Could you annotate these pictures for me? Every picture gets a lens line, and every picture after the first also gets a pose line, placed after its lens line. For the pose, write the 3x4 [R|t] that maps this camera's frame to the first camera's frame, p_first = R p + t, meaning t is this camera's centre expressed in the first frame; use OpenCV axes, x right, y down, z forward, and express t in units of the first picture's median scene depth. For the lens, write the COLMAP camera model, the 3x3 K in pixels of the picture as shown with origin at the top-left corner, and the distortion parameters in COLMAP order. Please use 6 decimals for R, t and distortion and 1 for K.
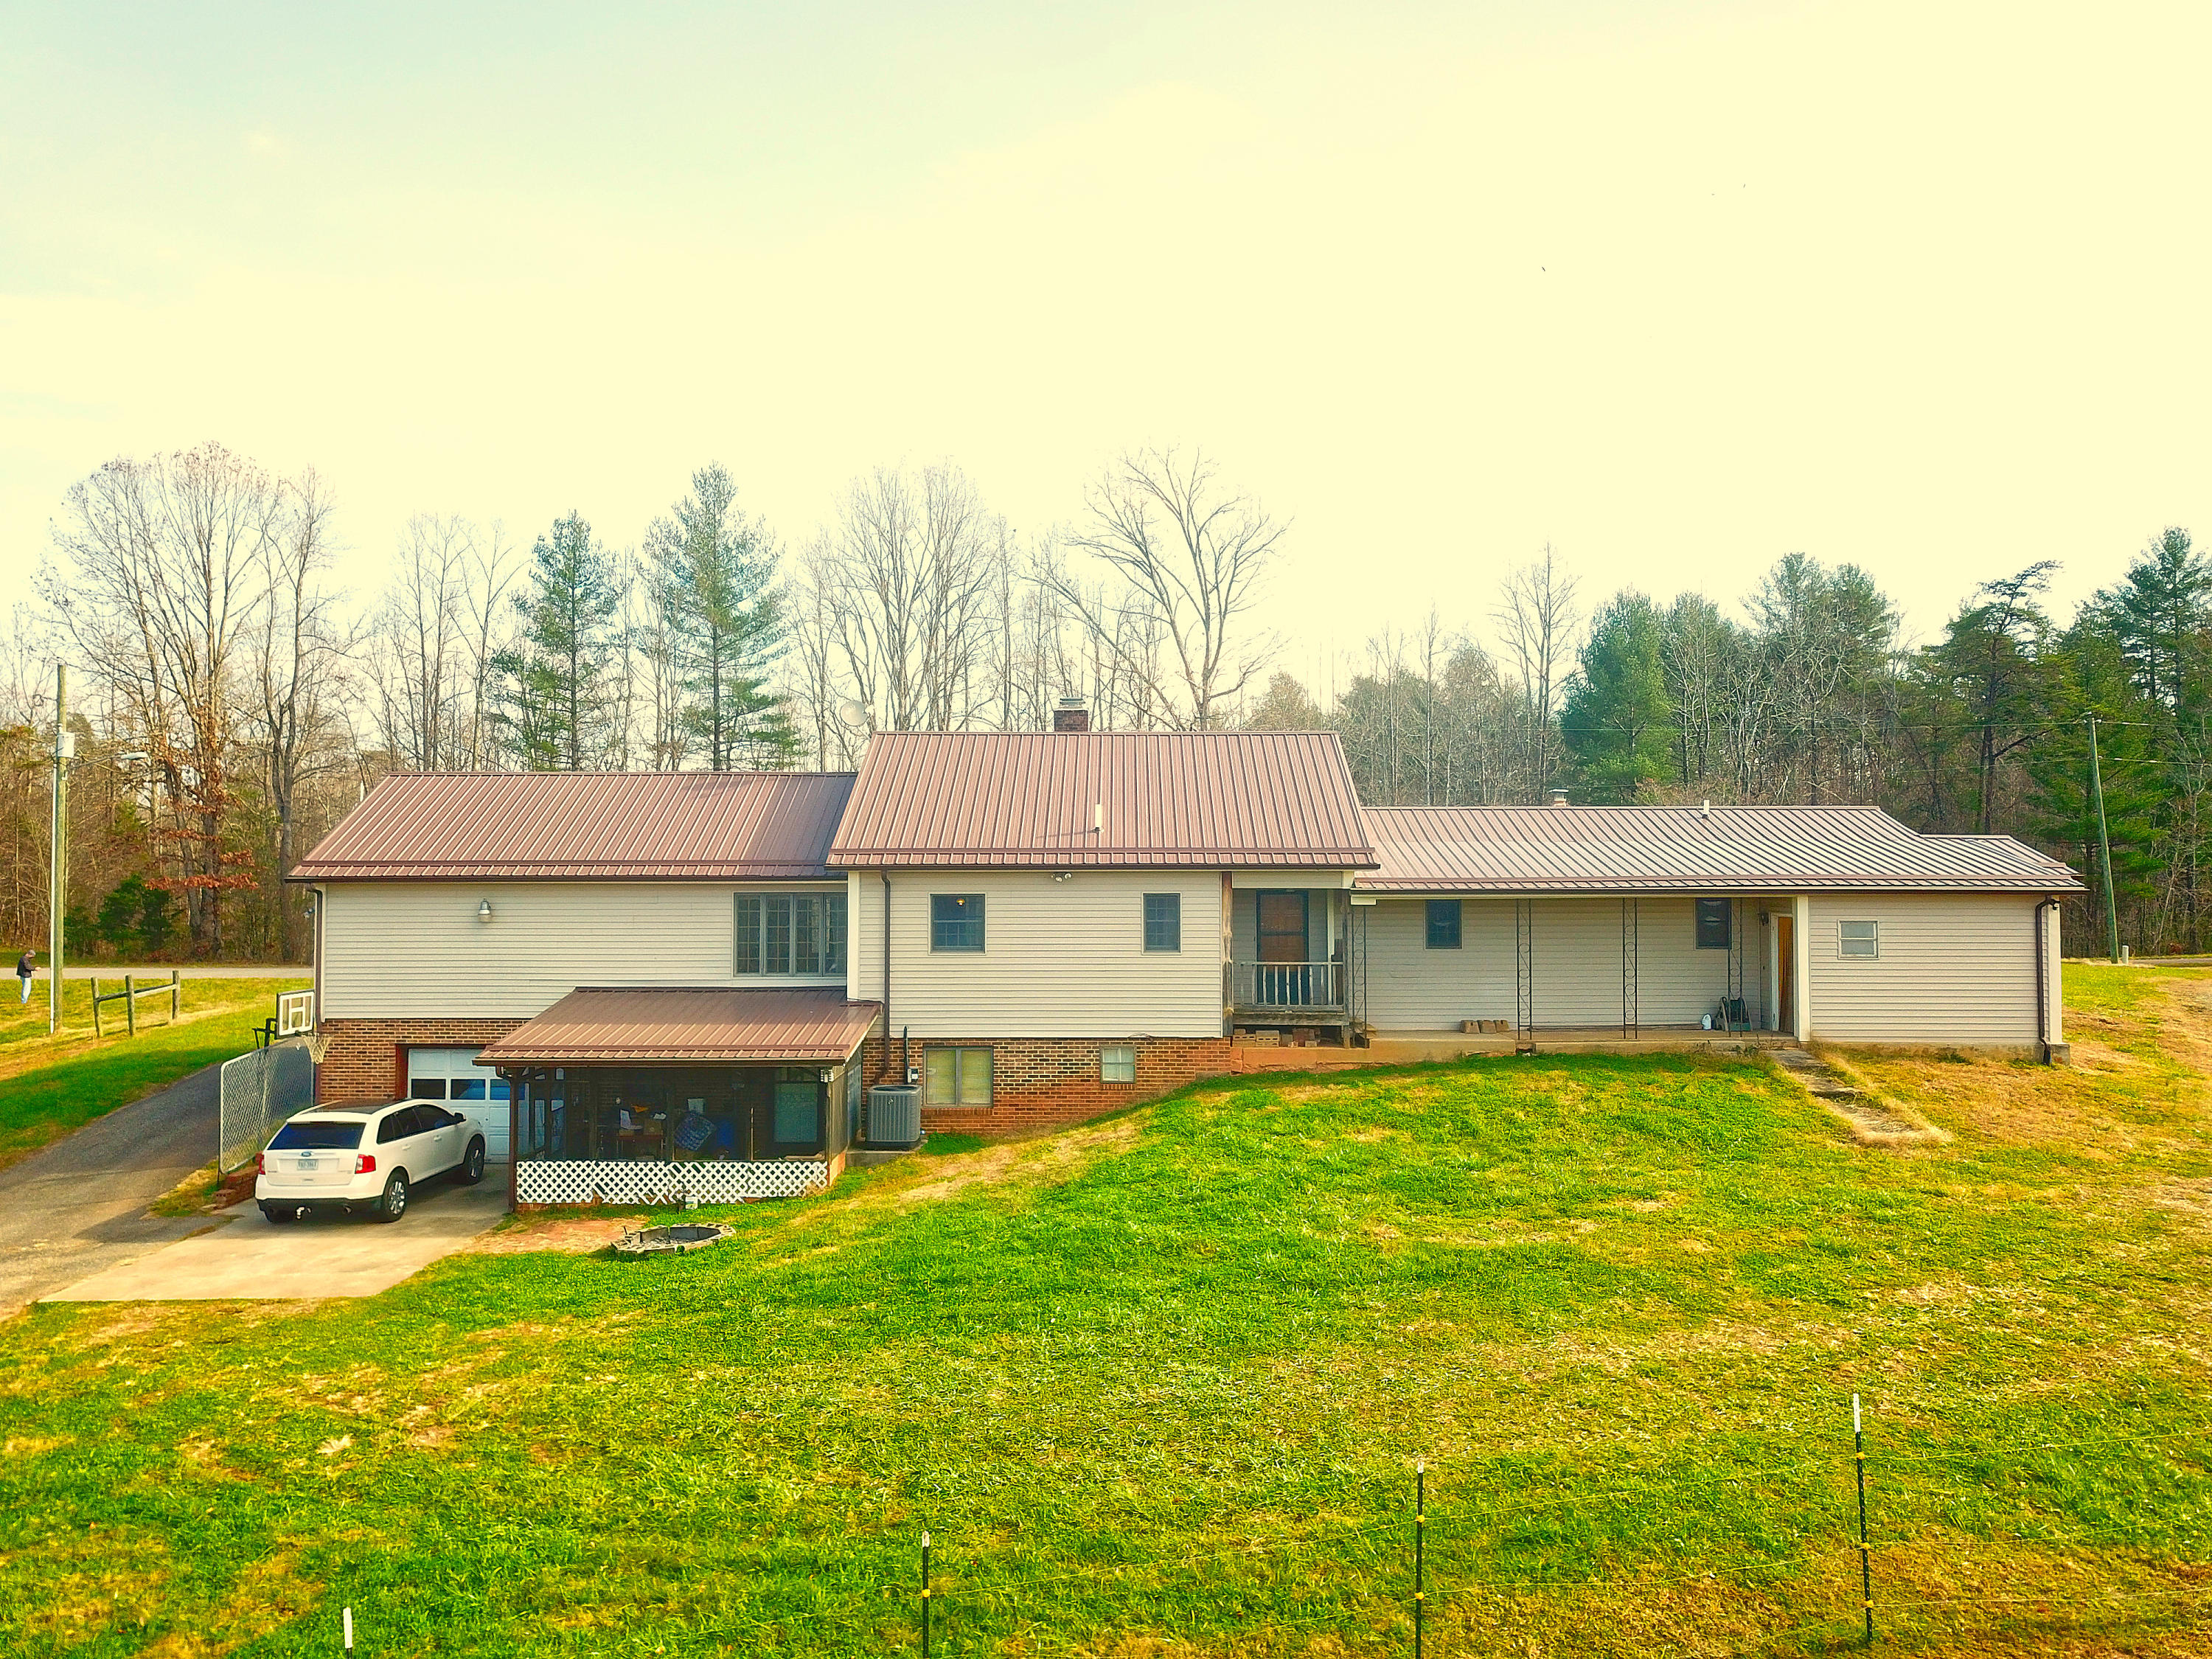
lens RADIAL K [[1683.0, 0, 1094.7], [0, 1683.0, 799.7], [0, 0, 1]] dist [0.005897, 0.003933]
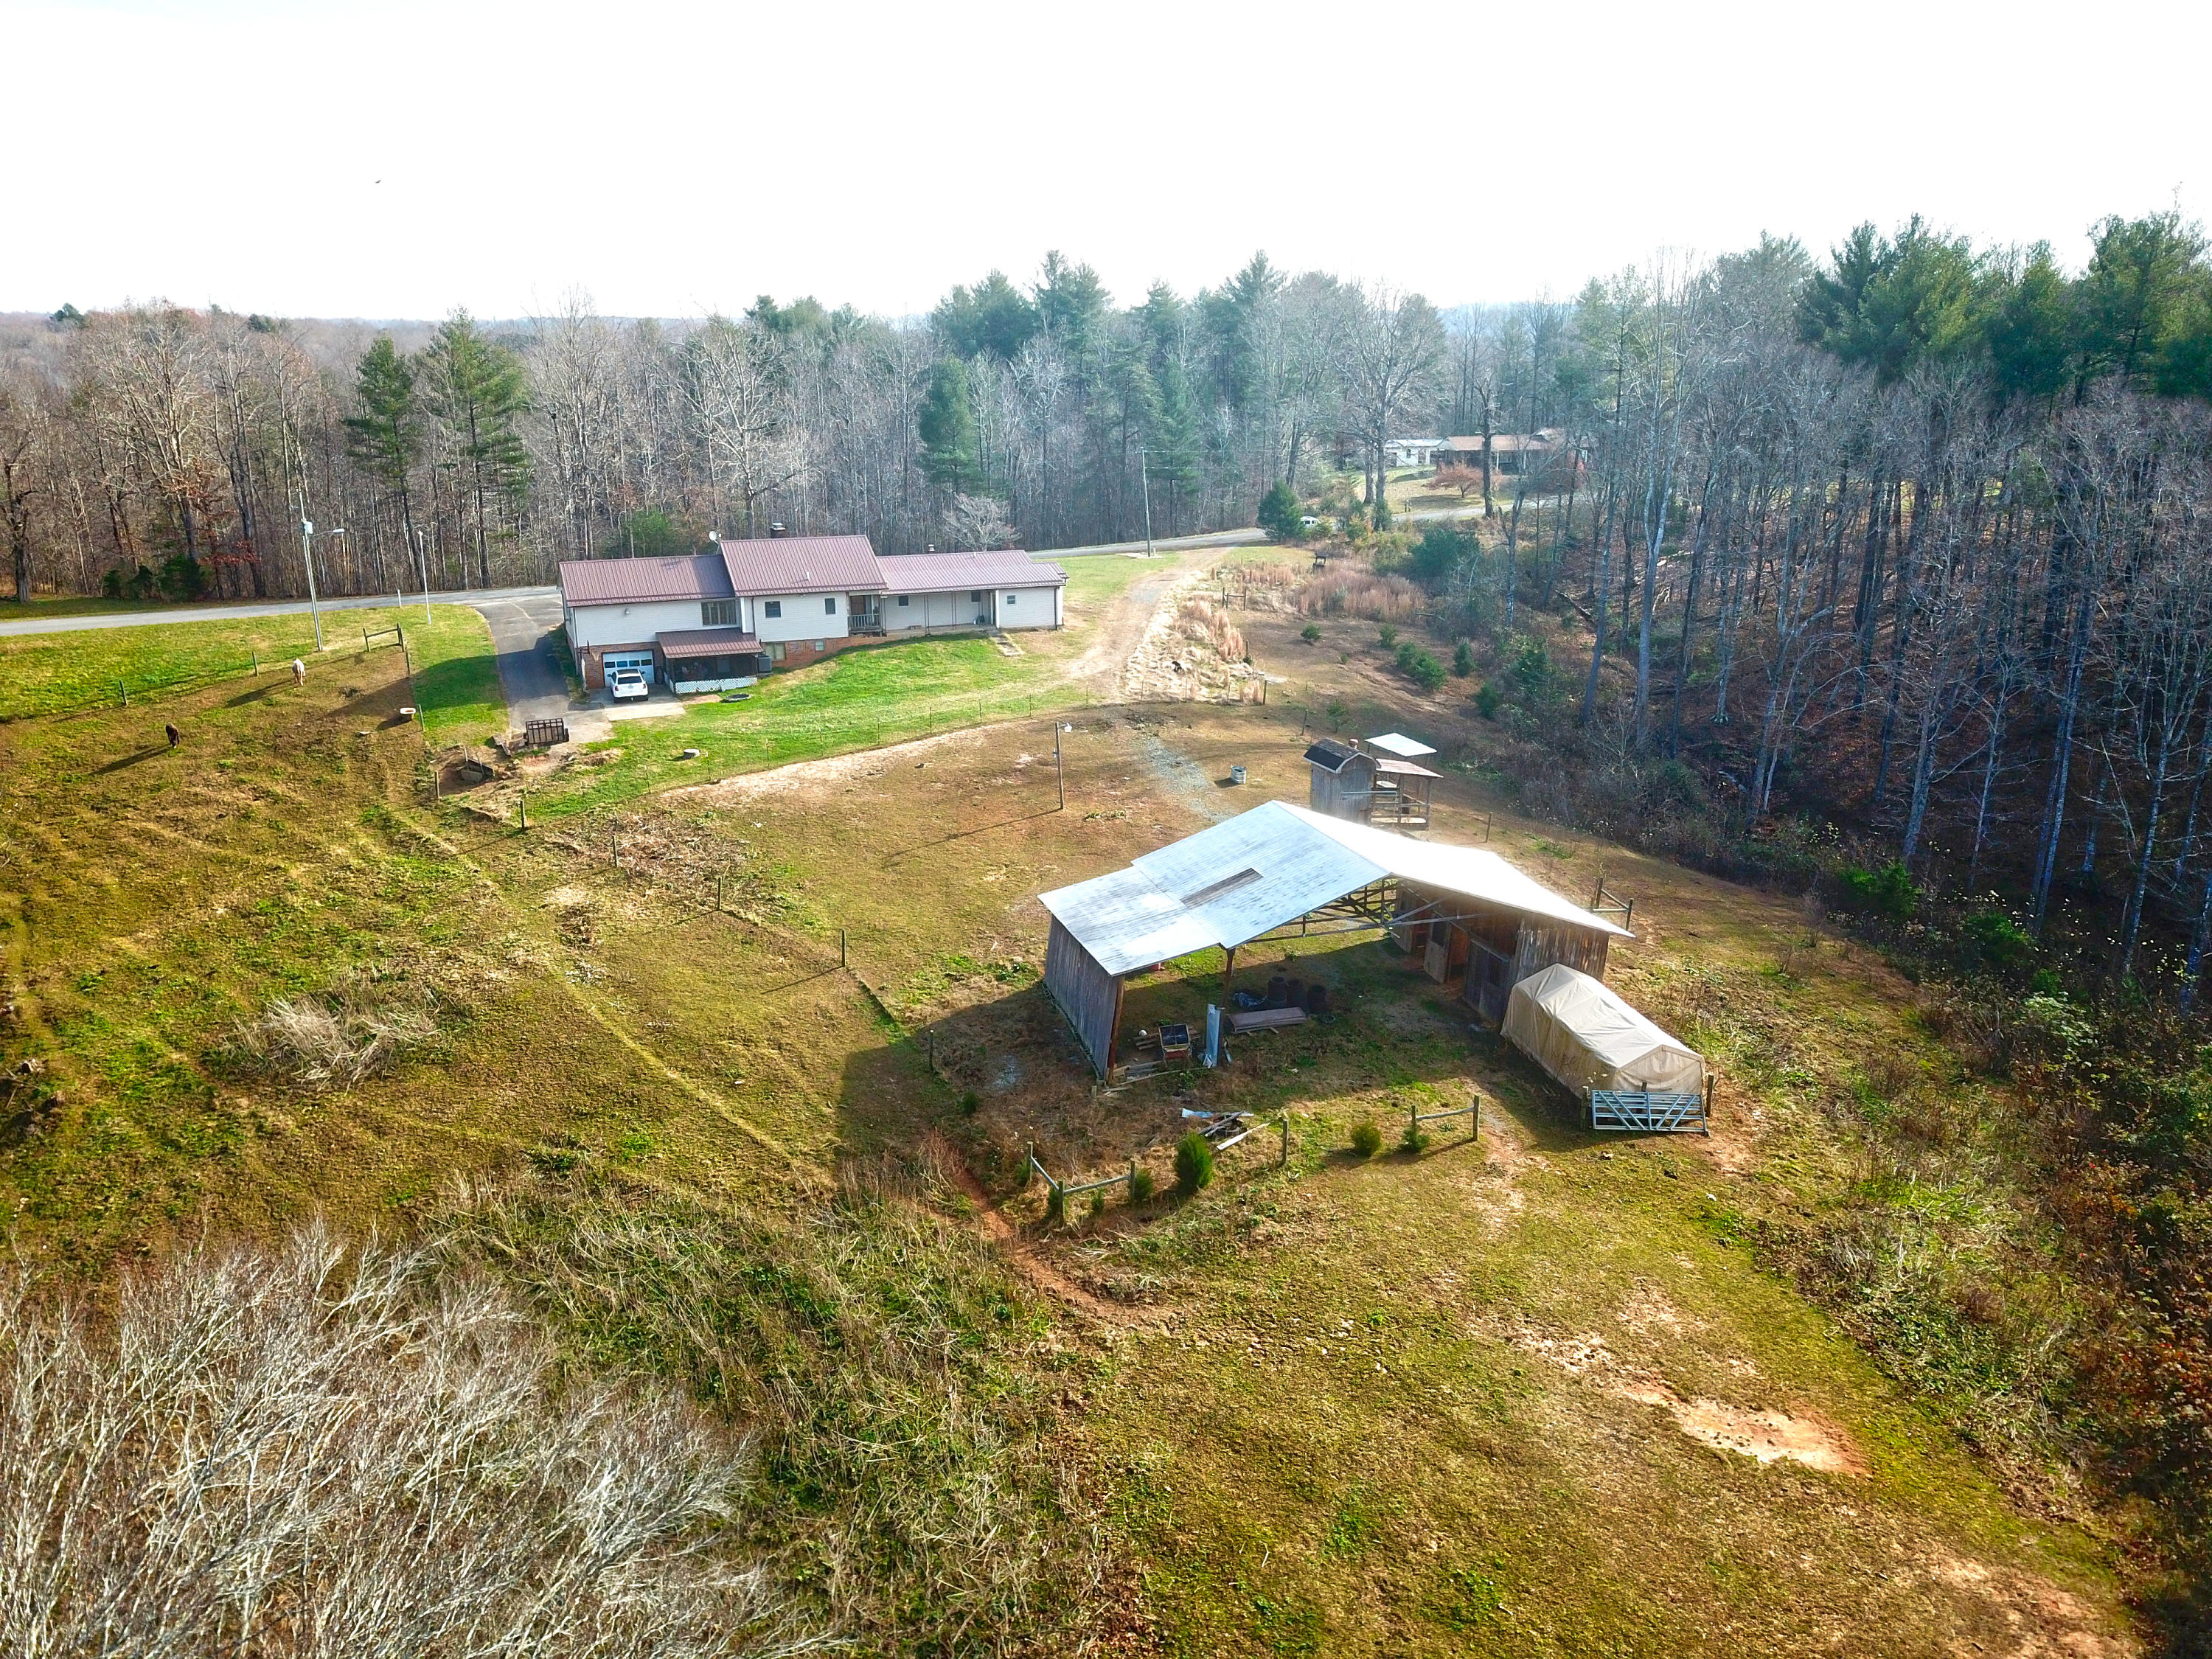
lens RADIAL K [[1683.0, 0, 1094.7], [0, 1683.0, 799.7], [0, 0, 1]] dist [0.005897, 0.003933]
pose [[0.925675, -0.100506, 0.364725, -0.806384], [-0.014166, 0.954182, 0.298893, -0.627921], [-0.378055, -0.281844, 0.881838, -2.557211]]
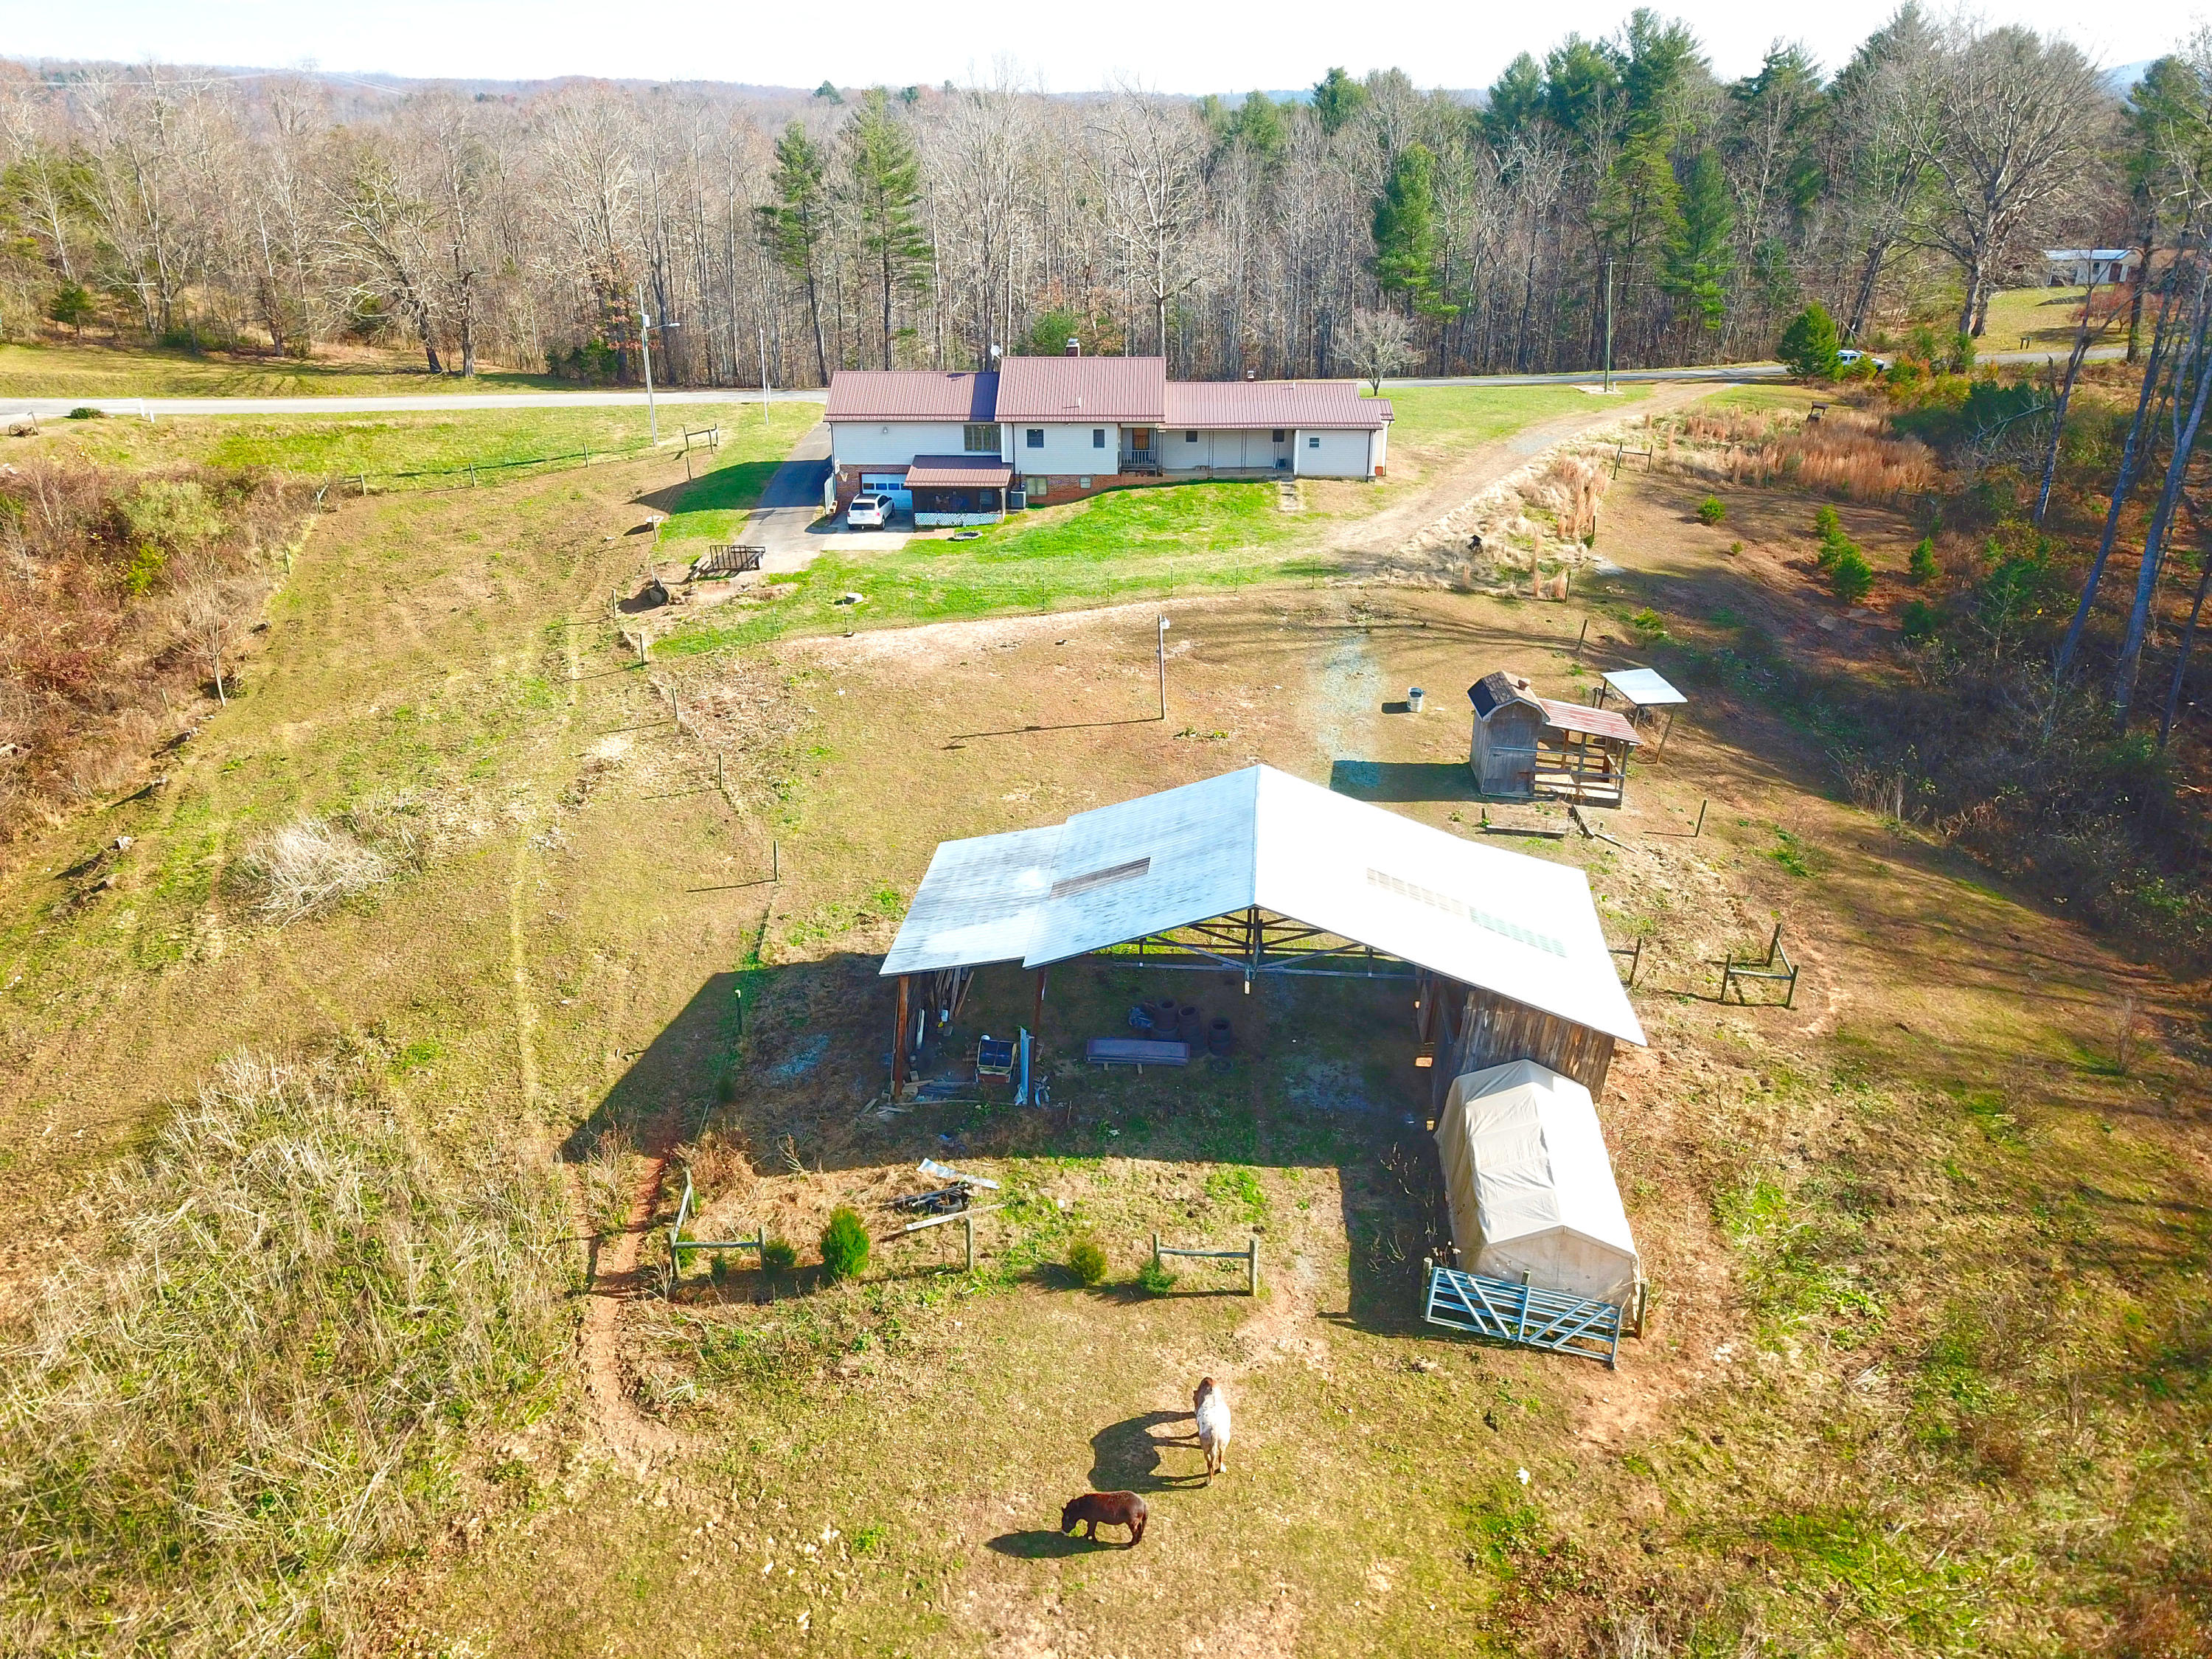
lens RADIAL K [[1683.0, 0, 1094.7], [0, 1683.0, 799.7], [0, 0, 1]] dist [0.005897, 0.003933]
pose [[0.999762, 0.006758, -0.020734, 0.104402], [0.002446, 0.910015, 0.414568, -0.645087], [0.021670, -0.414520, 0.909782, -2.260330]]
